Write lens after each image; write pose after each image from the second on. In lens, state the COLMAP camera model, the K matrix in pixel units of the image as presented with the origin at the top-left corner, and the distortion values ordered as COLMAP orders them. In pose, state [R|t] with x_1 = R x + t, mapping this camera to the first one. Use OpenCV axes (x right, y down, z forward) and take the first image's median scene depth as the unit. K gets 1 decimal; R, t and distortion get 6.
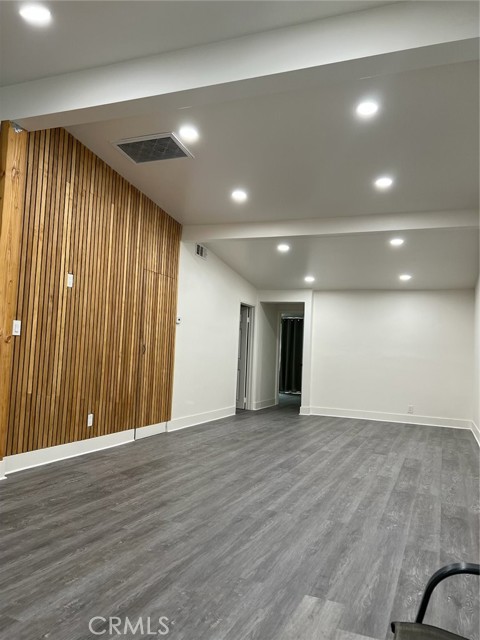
lens RADIAL K [[482.2, 0, 240.0], [0, 482.2, 320.0], [0, 0, 1]] dist [0.061211, -0.077941]
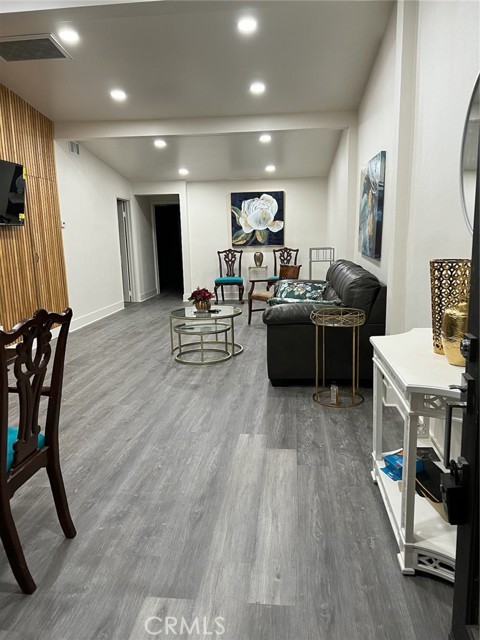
lens RADIAL K [[482.2, 0, 240.0], [0, 482.2, 320.0], [0, 0, 1]] dist [0.061211, -0.077941]
pose [[0.956820, -0.117294, 0.265967, -0.100986], [0.049284, 0.967187, 0.249240, -0.059101], [-0.286474, -0.225369, 0.931204, -0.126691]]
